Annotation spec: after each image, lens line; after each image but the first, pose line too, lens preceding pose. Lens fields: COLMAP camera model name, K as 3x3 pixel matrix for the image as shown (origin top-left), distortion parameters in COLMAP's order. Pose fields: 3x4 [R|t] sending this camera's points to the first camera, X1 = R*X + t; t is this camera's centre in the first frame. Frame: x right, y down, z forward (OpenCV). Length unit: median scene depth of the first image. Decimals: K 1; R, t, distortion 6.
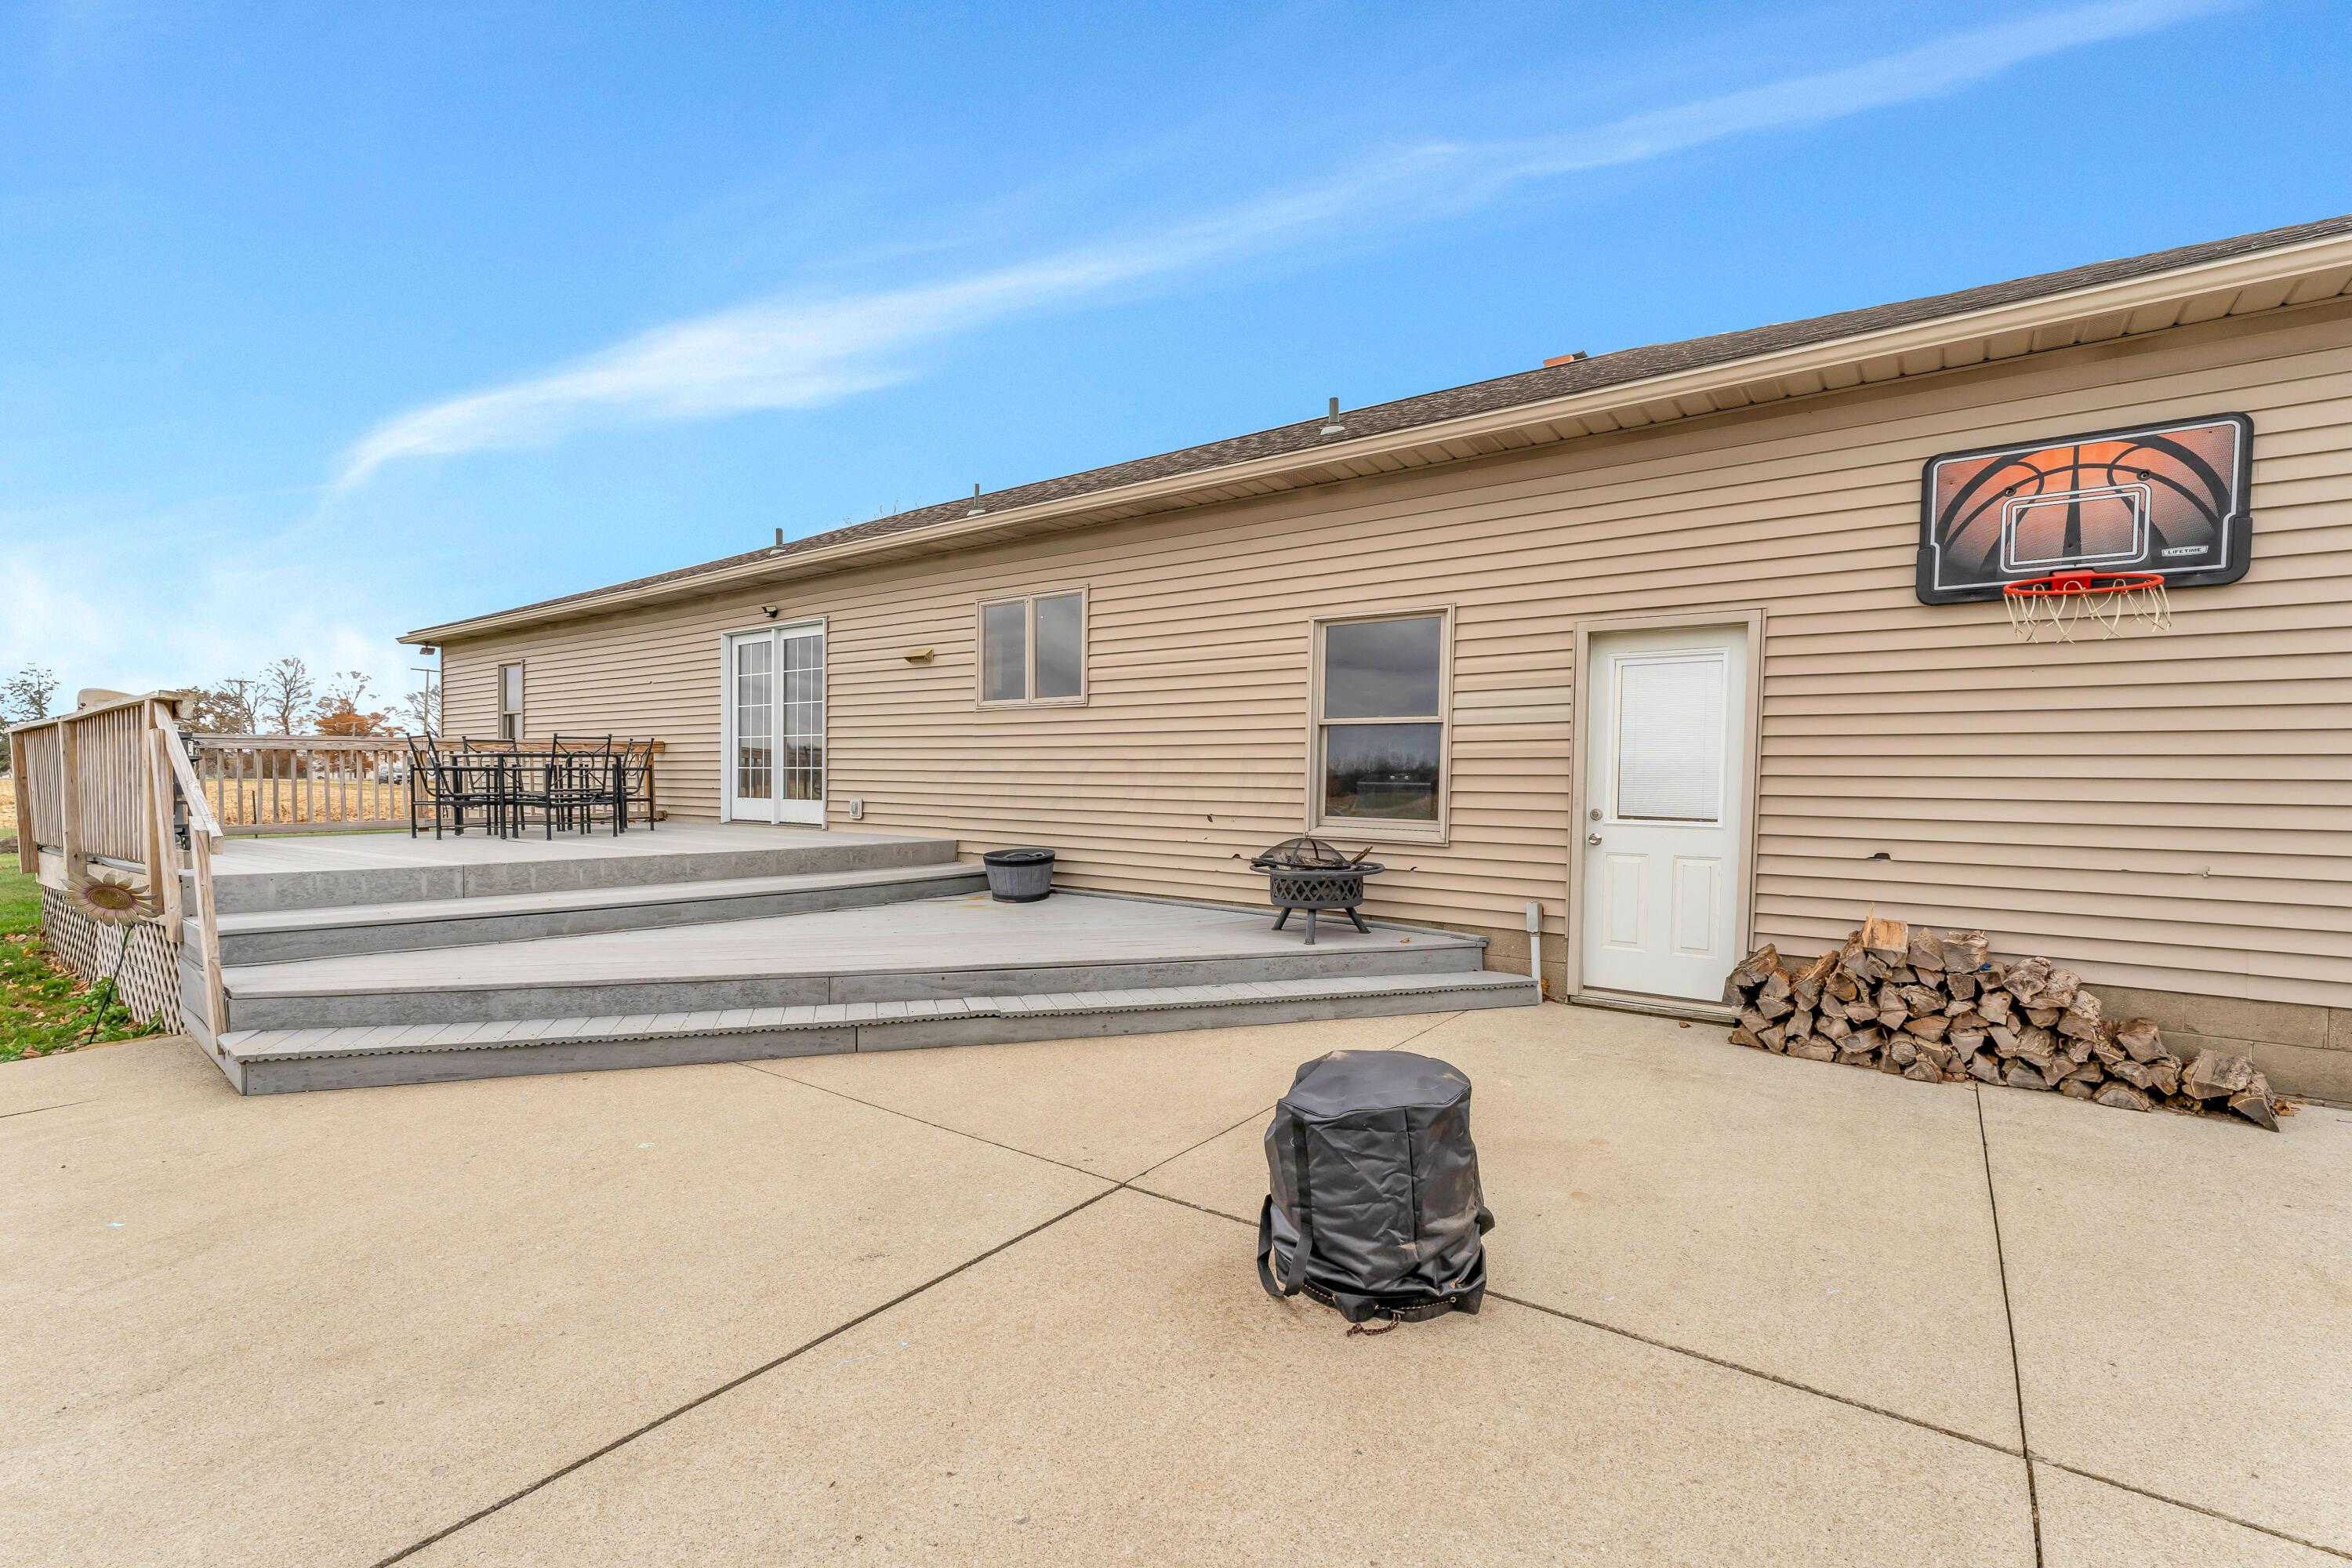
lens RADIAL K [[1005.9, 0, 1193.0], [0, 1005.9, 798.7], [0, 0, 1]] dist [-0.001156, -0.000200]
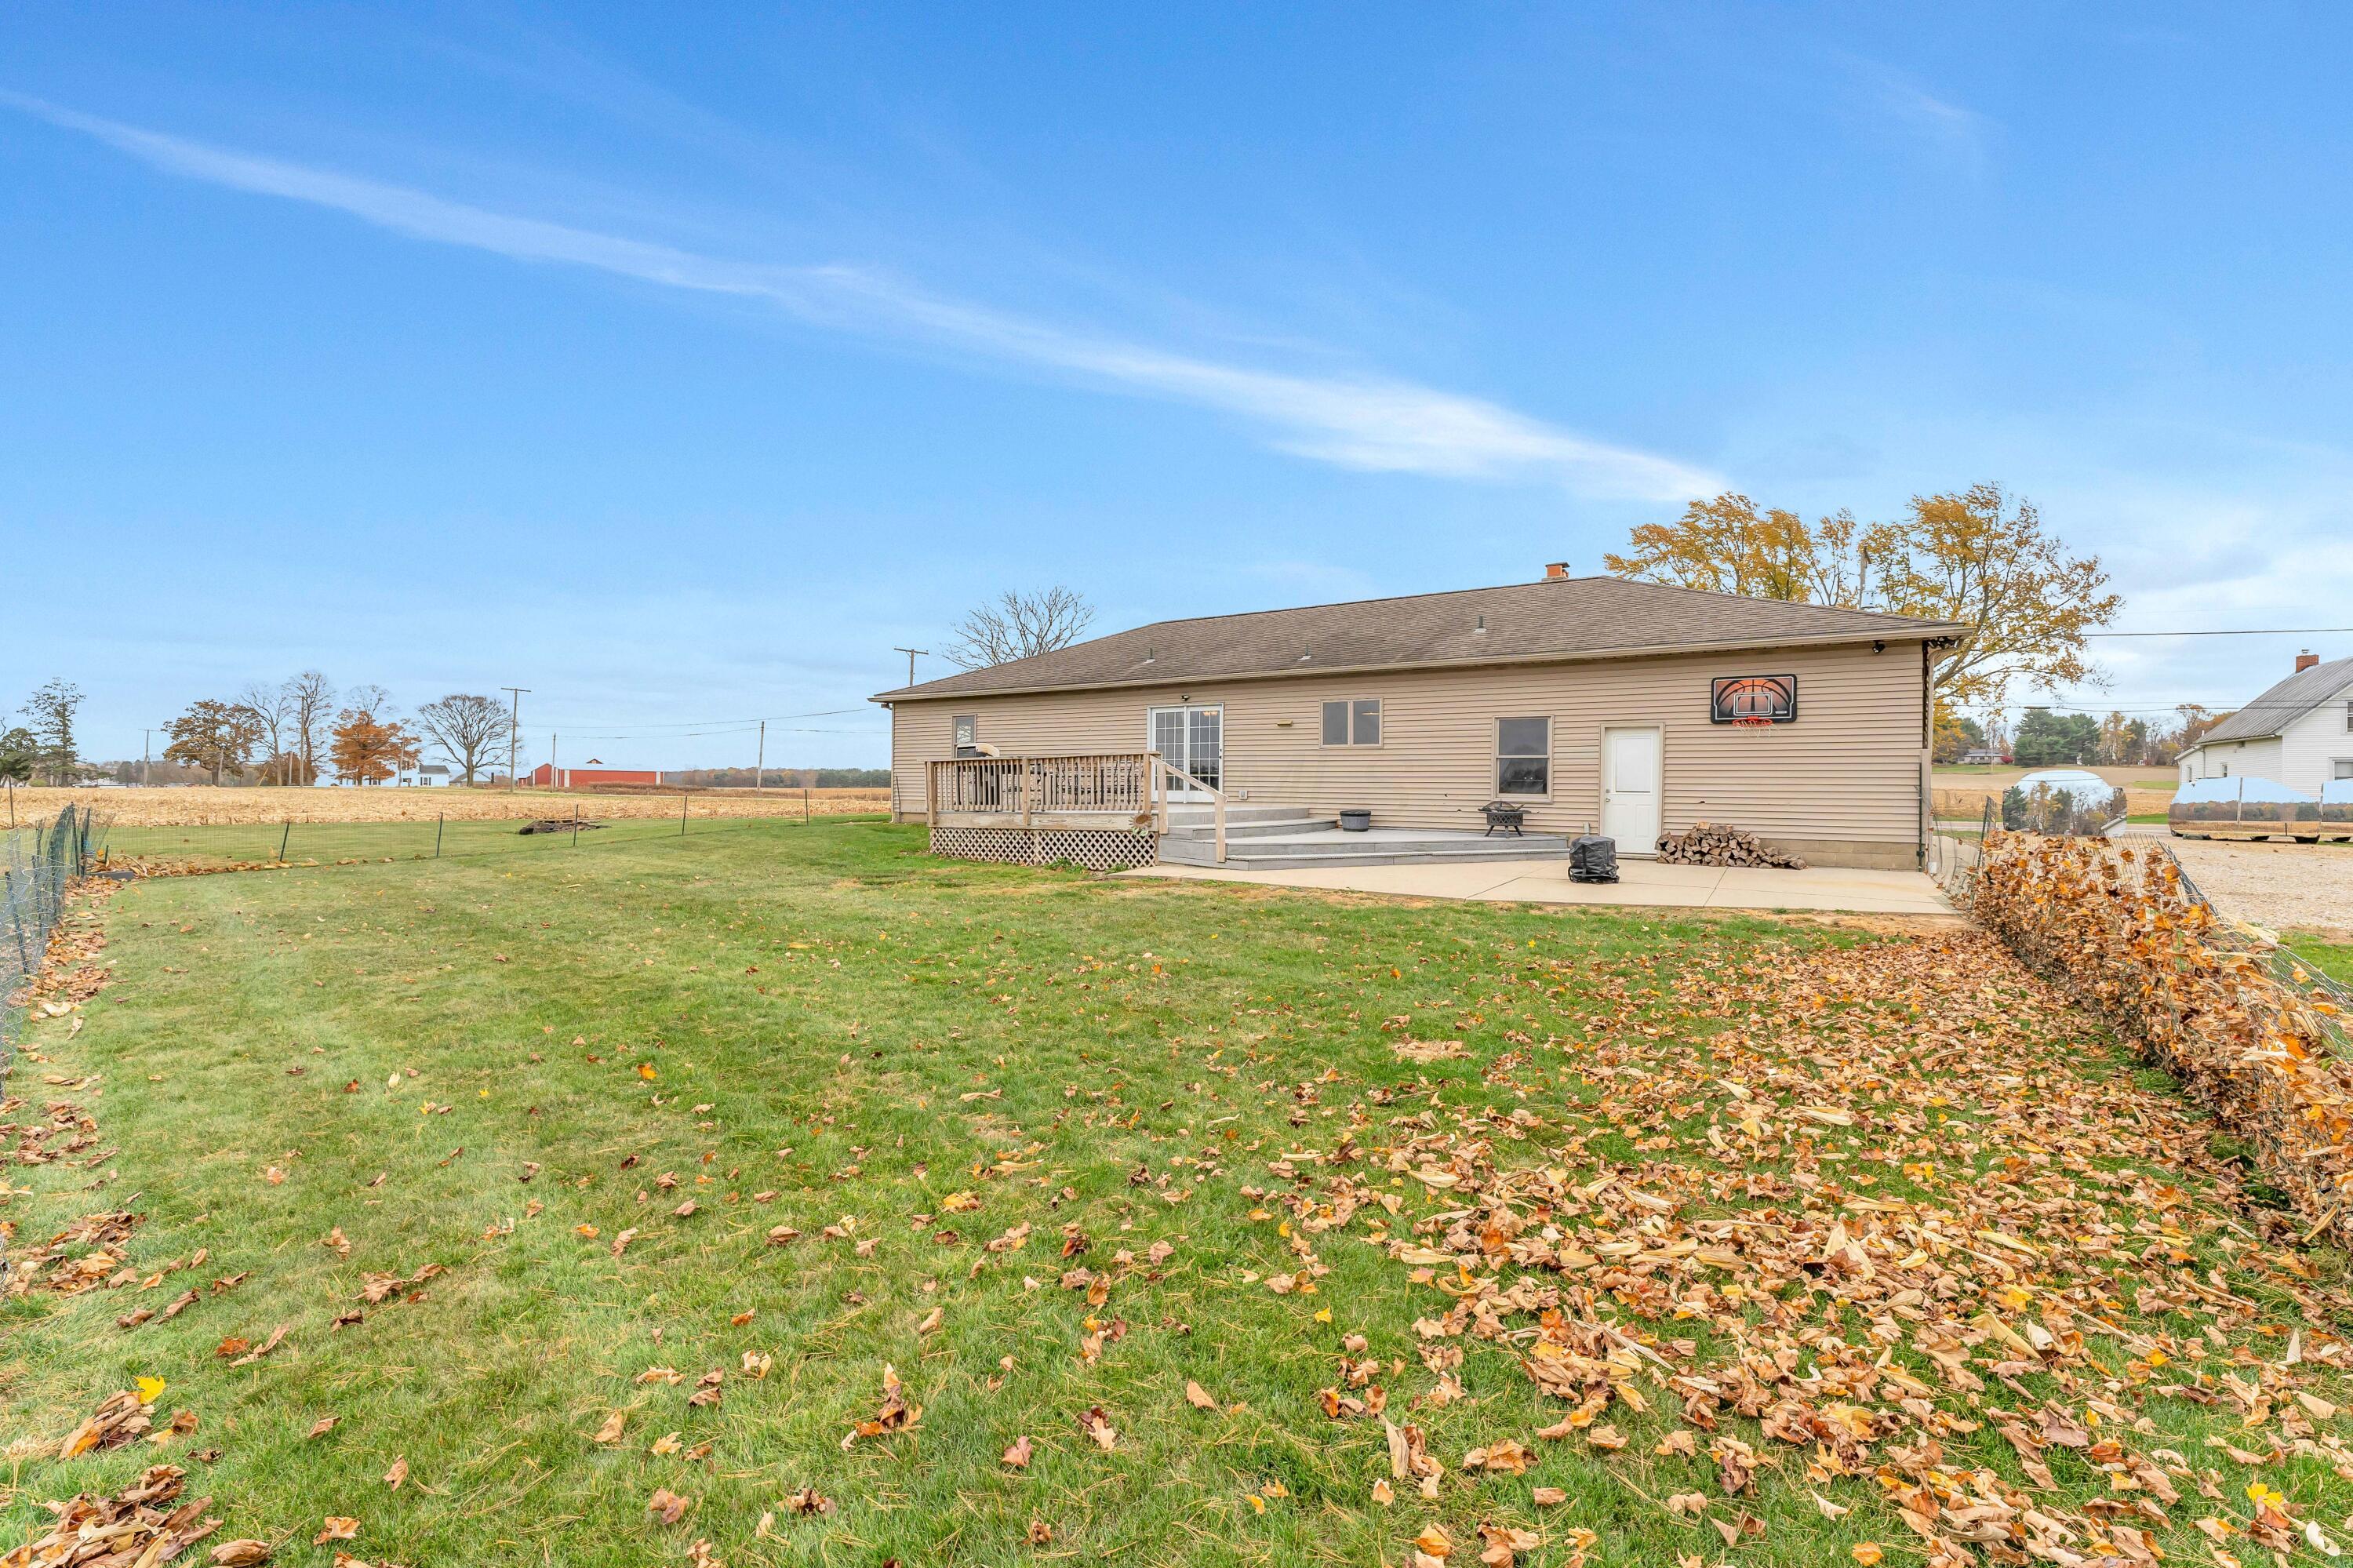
lens RADIAL K [[1006.3, 0, 1161.8], [0, 1006.3, 774.8], [0, 0, 1]] dist [-0.001156, -0.000200]
pose [[0.997357, -0.007697, 0.072246, -0.964137], [0.009428, 0.999676, -0.023654, 0.023465], [-0.072041, 0.024272, 0.997106, -1.584342]]
